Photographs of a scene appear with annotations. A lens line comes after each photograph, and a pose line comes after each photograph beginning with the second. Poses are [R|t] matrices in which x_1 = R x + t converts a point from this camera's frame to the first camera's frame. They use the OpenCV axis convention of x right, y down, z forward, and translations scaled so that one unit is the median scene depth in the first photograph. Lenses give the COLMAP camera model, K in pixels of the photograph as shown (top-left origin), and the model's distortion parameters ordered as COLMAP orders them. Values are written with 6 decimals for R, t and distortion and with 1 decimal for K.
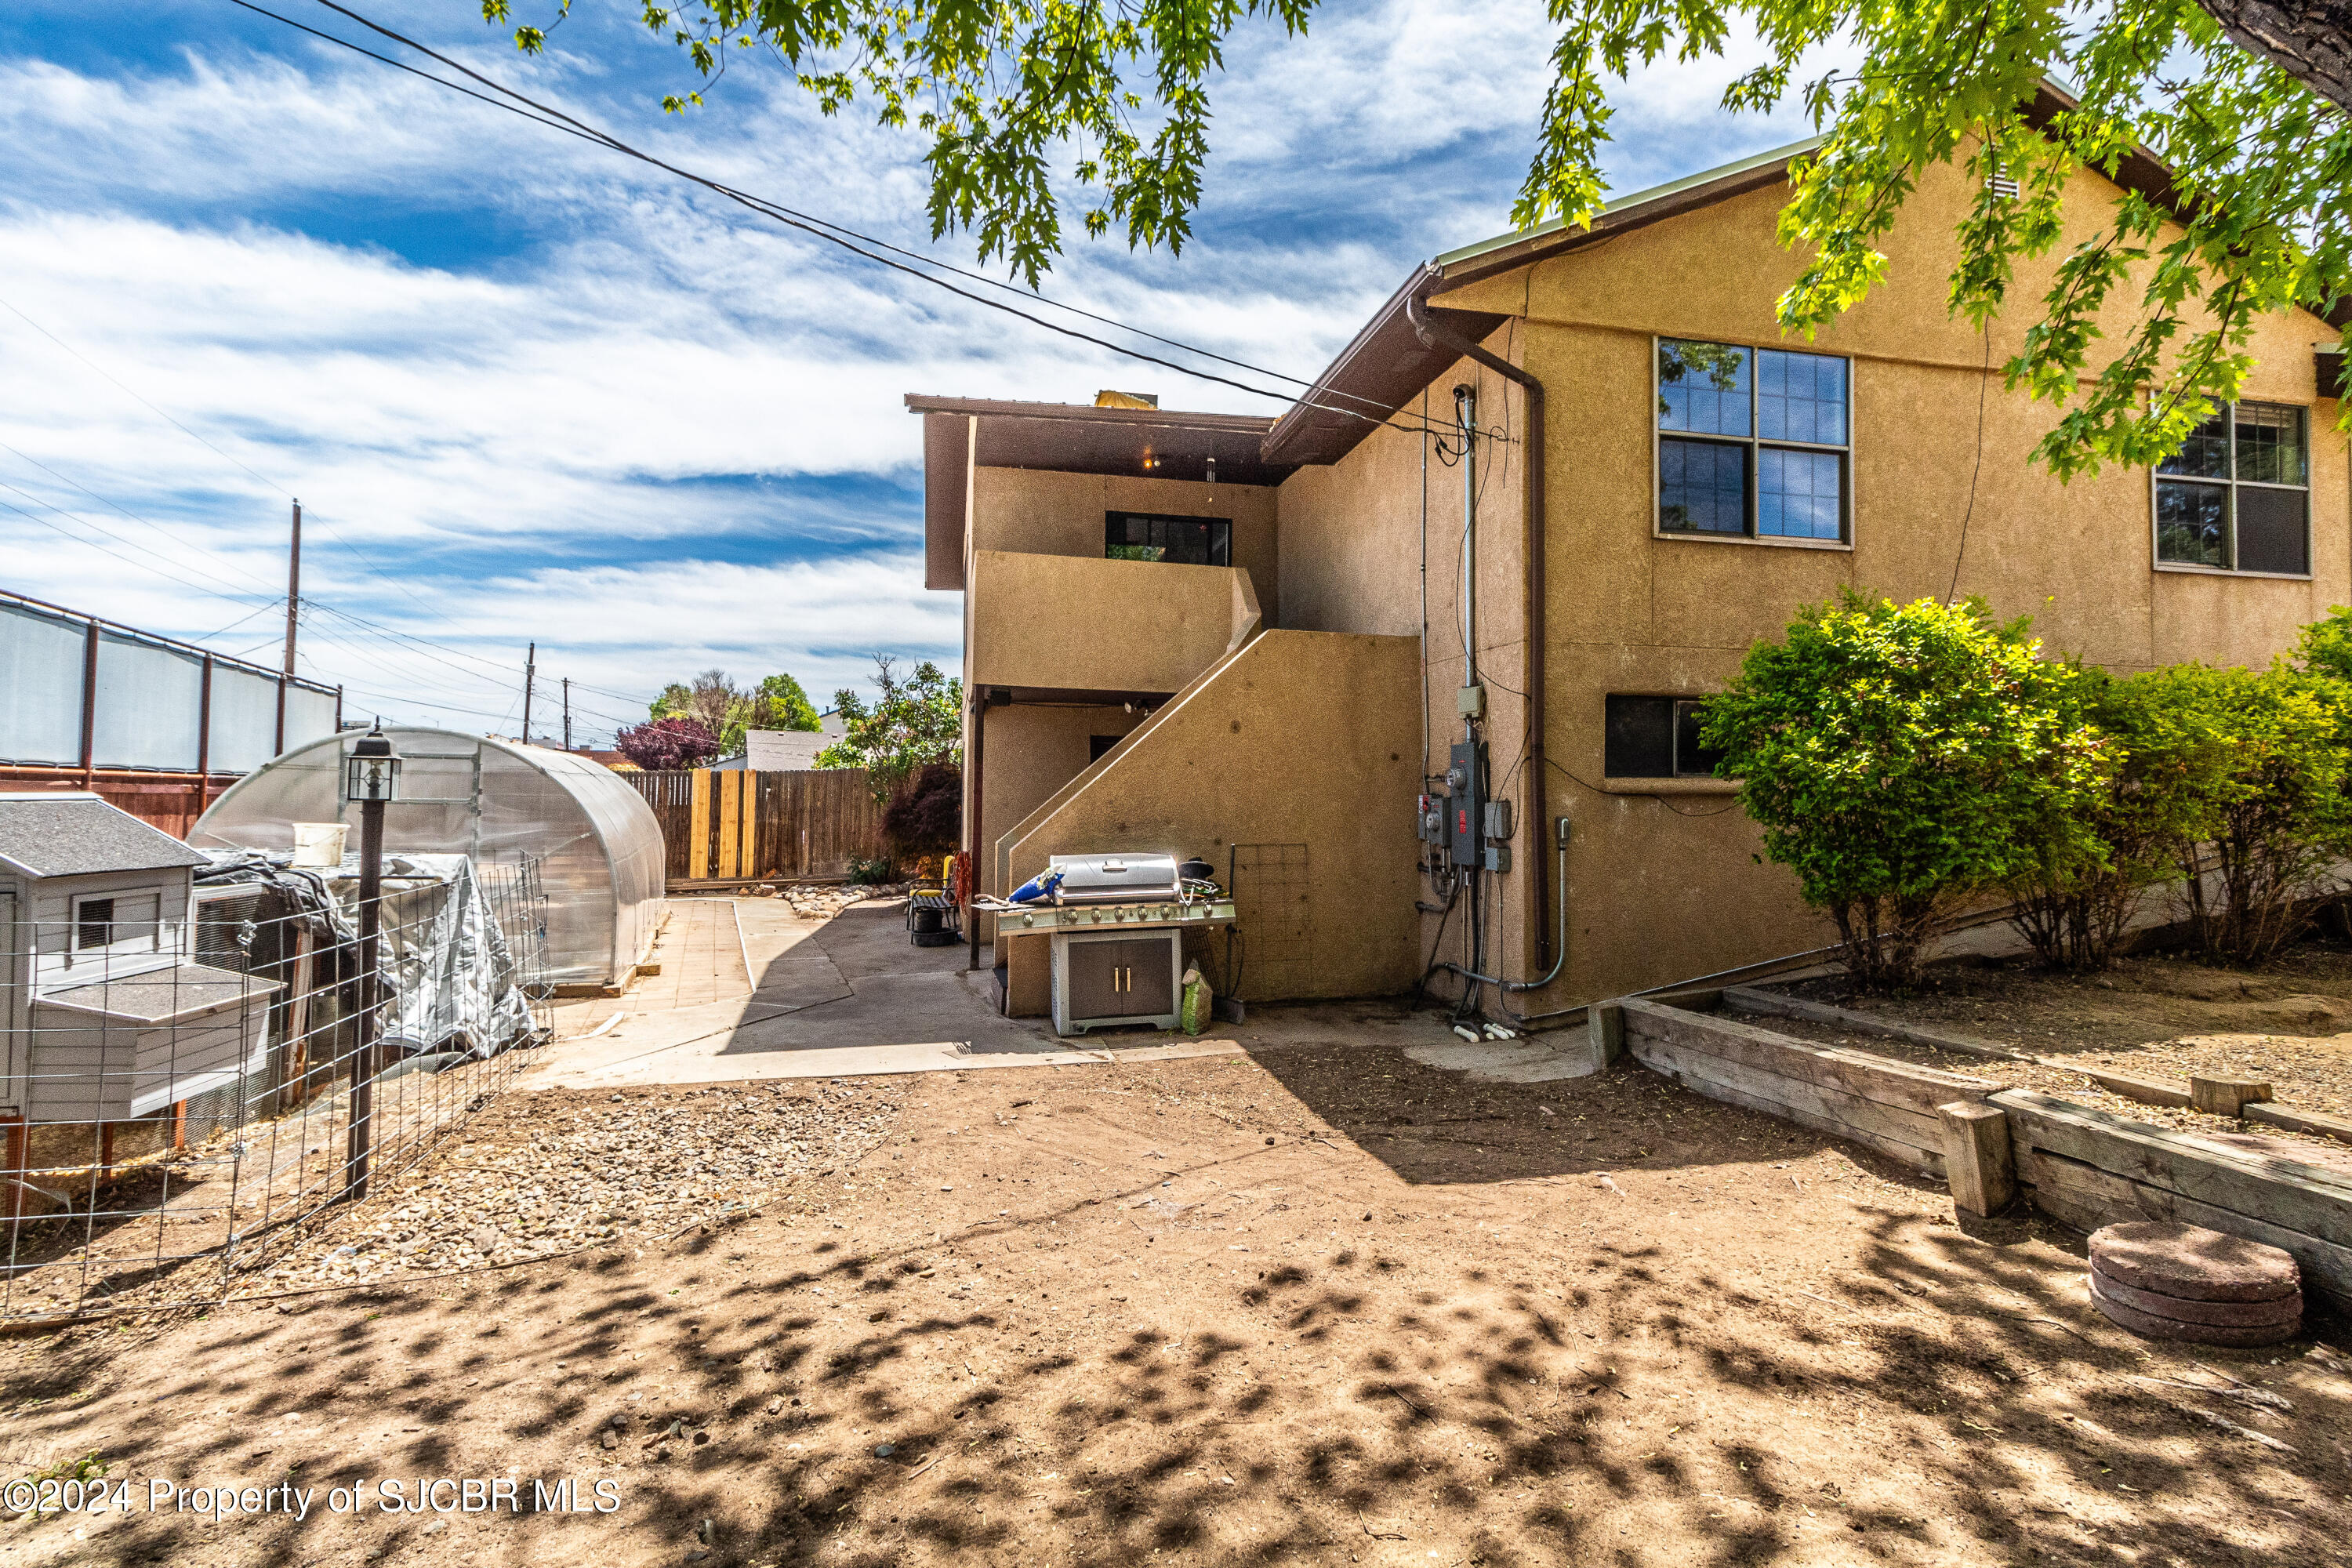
lens RADIAL K [[1081.0, 0, 1180.6], [0, 1081.0, 770.5], [0, 0, 1]] dist [-0.001771, 0.006606]
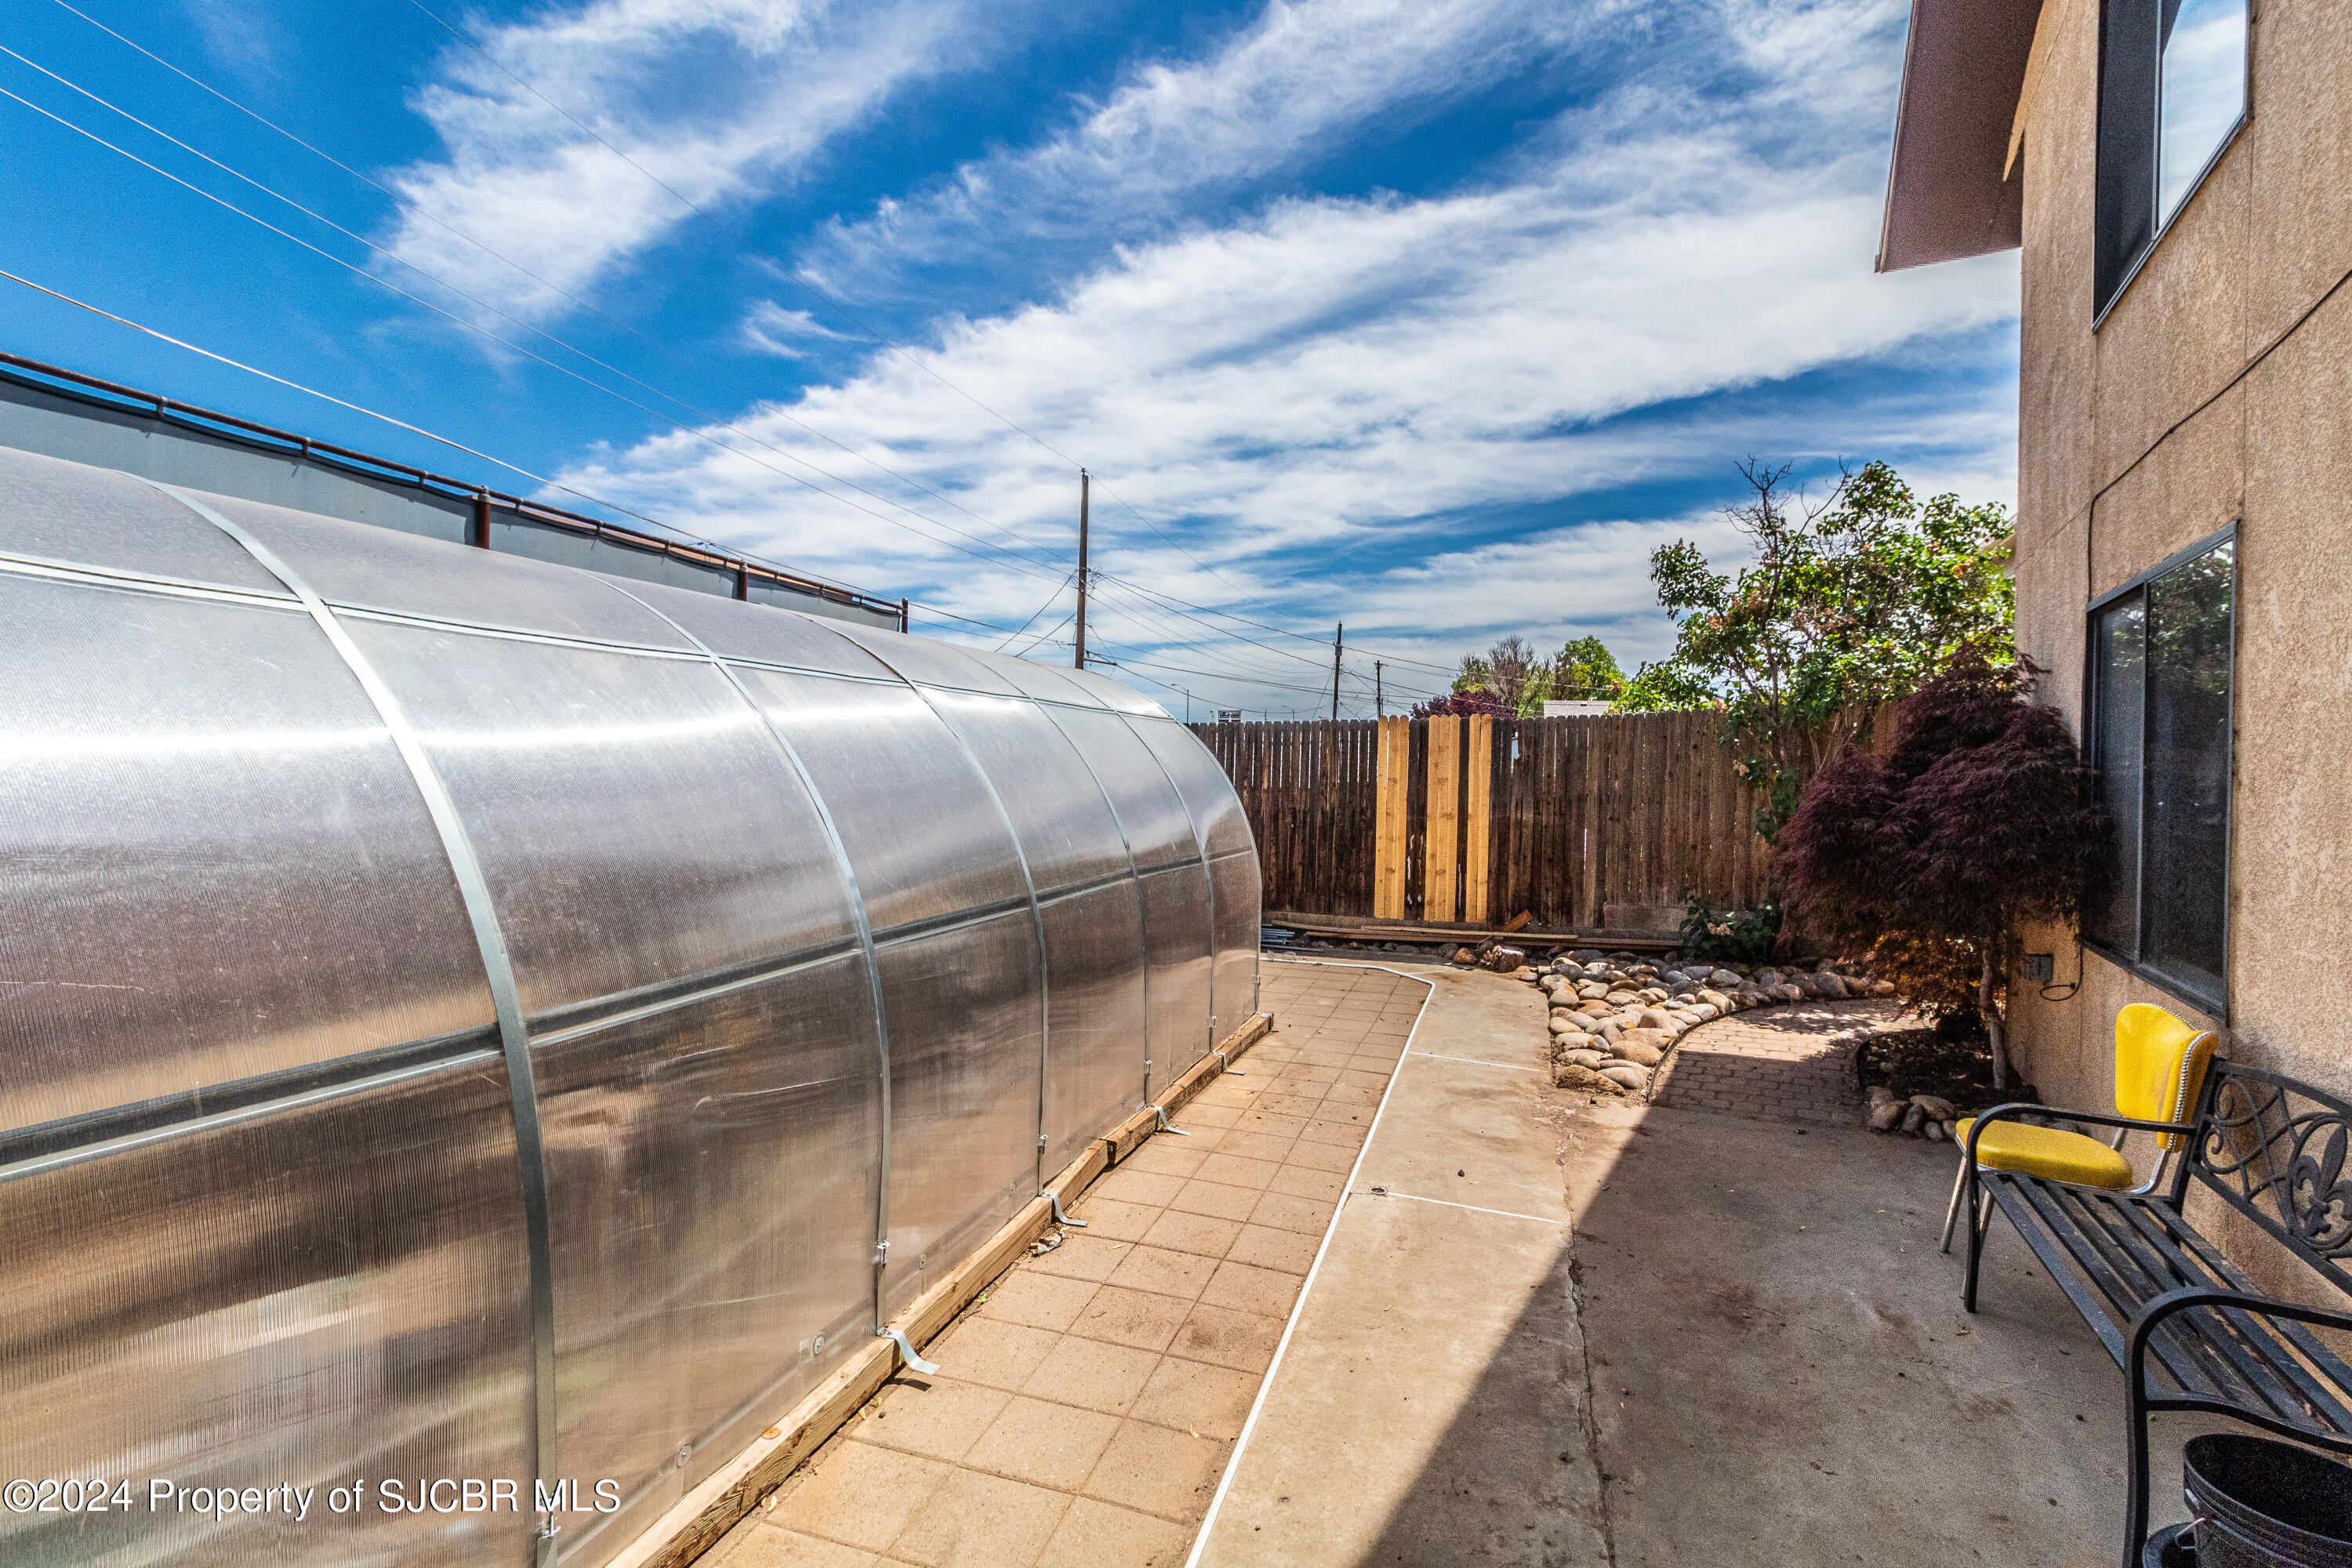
lens RADIAL K [[1063.8, 0, 1173.1], [0, 1063.8, 770.5], [0, 0, 1]] dist [-0.001479, -0.000156]
pose [[0.743857, 0.003560, -0.668329, -0.377914], [0.006974, 0.999890, 0.013088, 0.038678], [0.668302, -0.014397, 0.743750, 1.182248]]
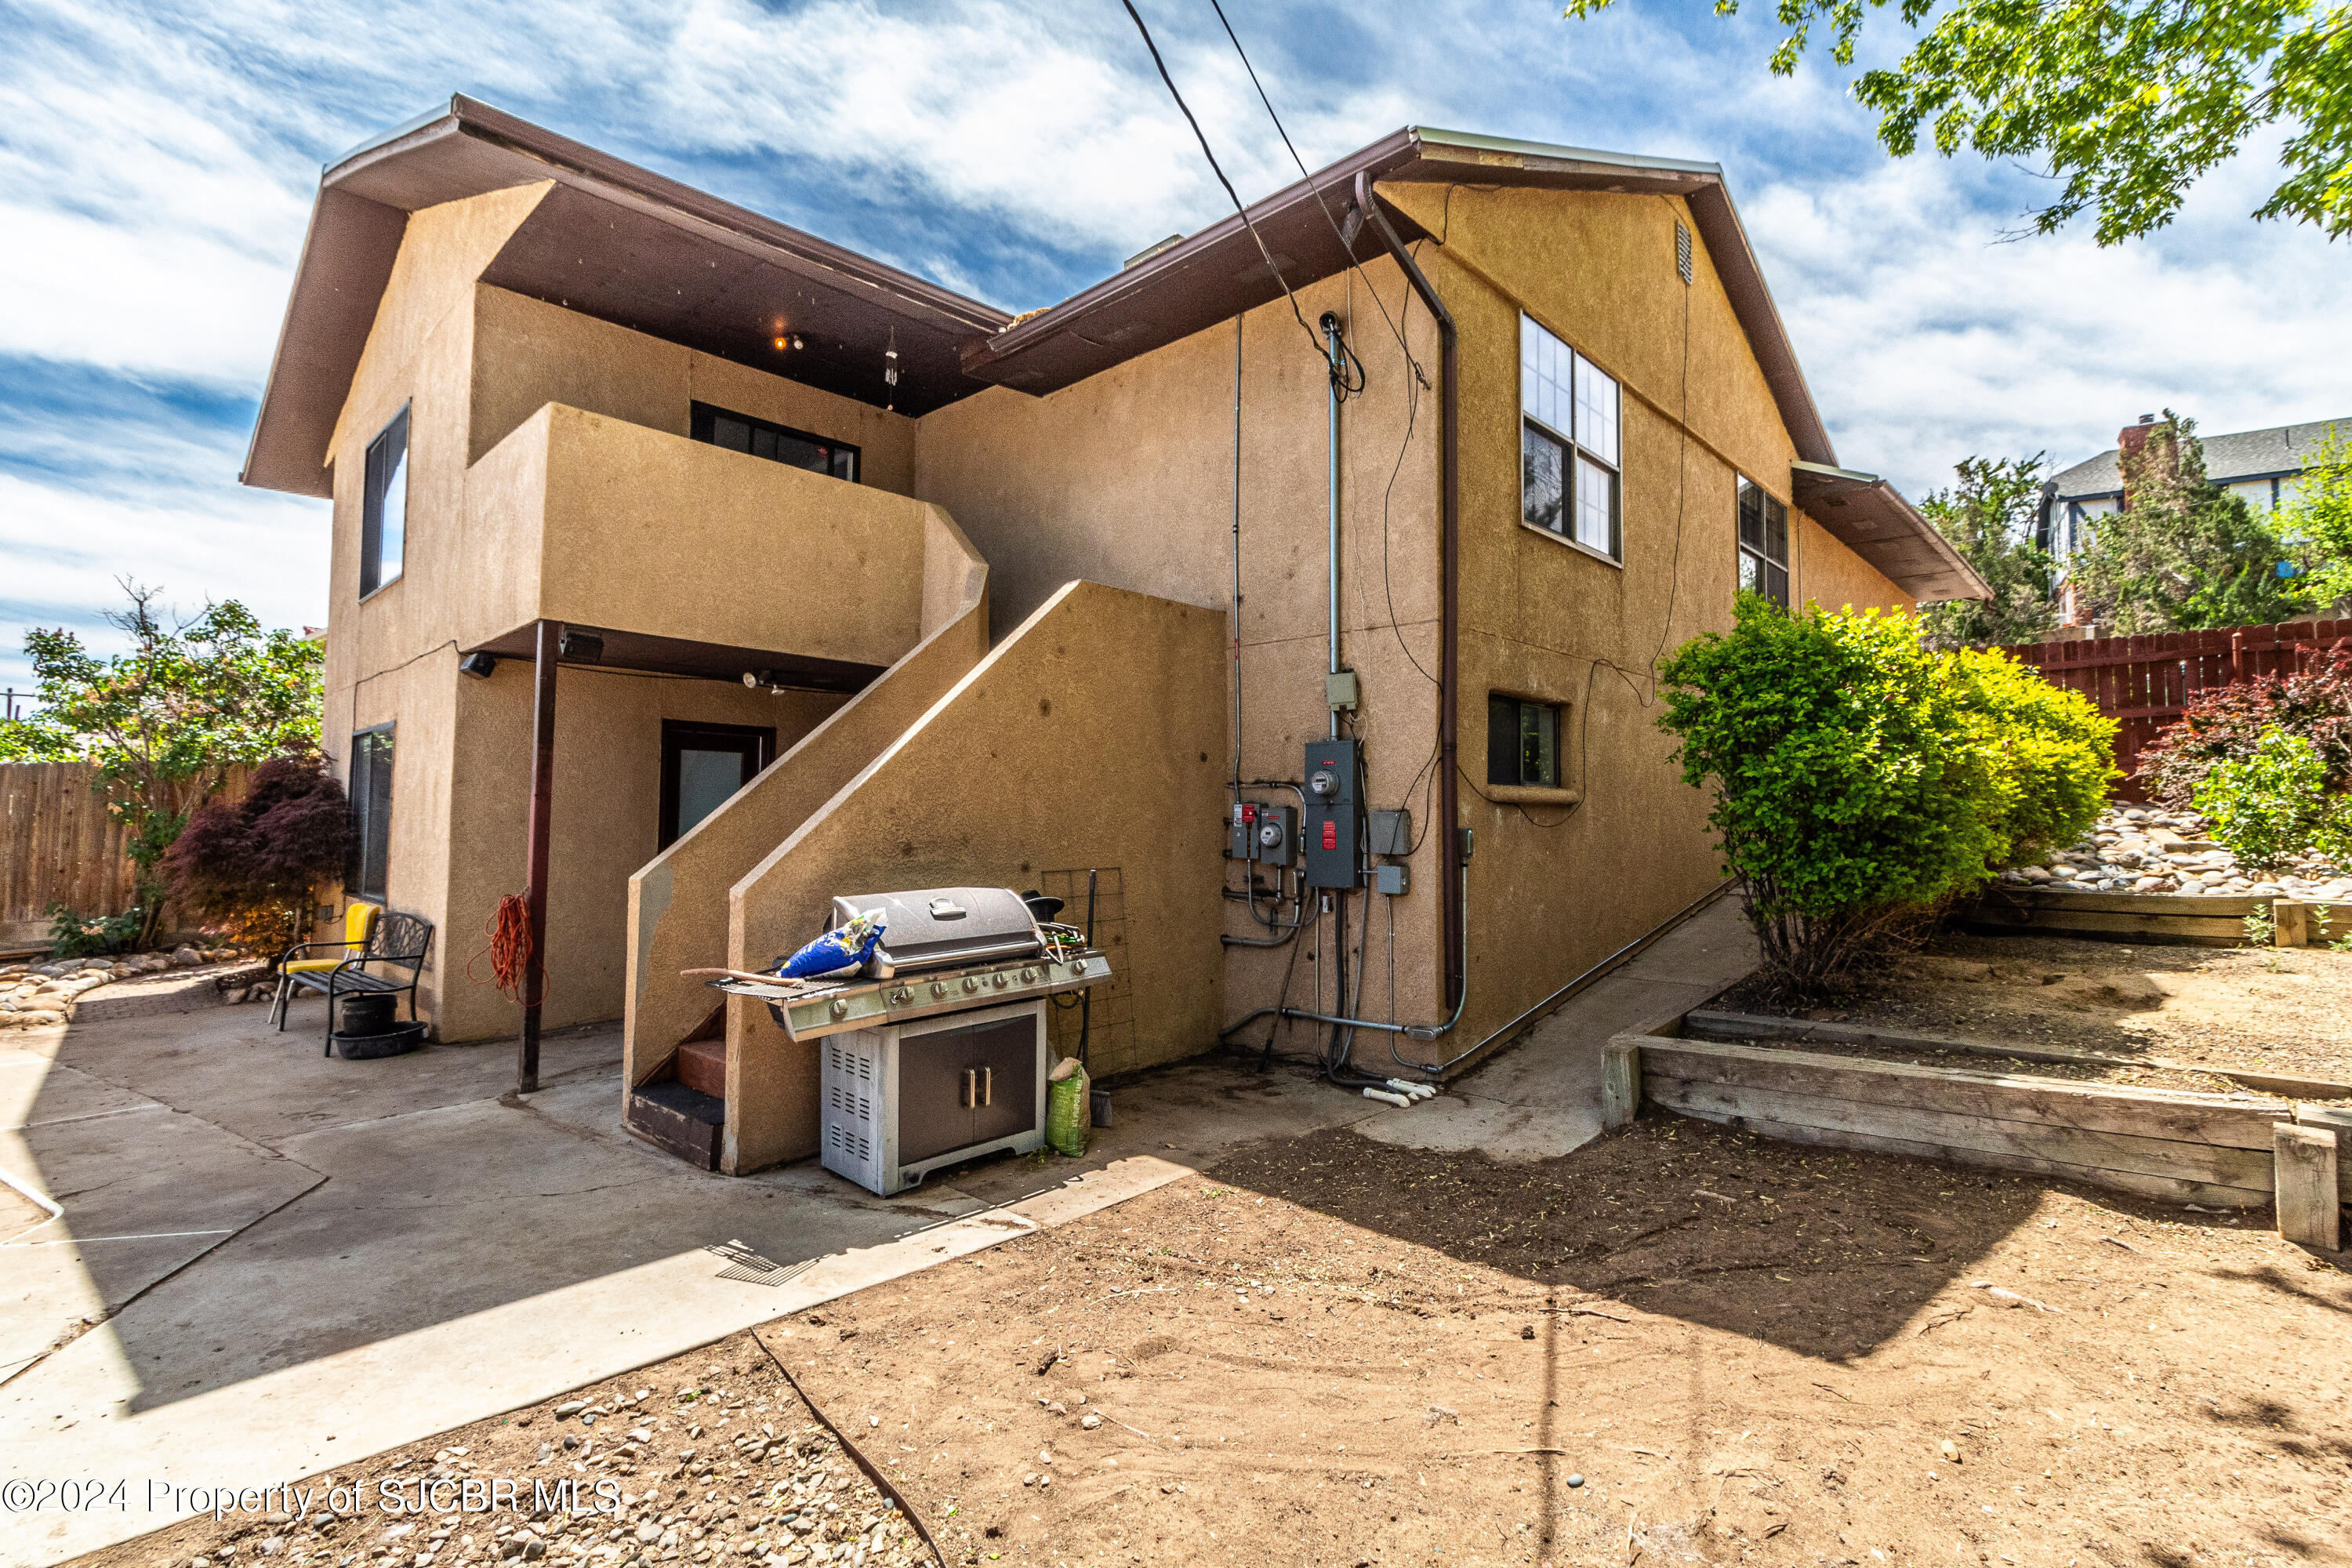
lens RADIAL K [[1081.0, 0, 1180.6], [0, 1081.0, 770.5], [0, 0, 1]] dist [-0.001771, 0.006606]
pose [[0.830371, 0.024921, 0.556653, -0.294635], [-0.013931, 0.999616, -0.023970, 0.019024], [-0.557037, 0.012149, 0.830399, 0.378283]]
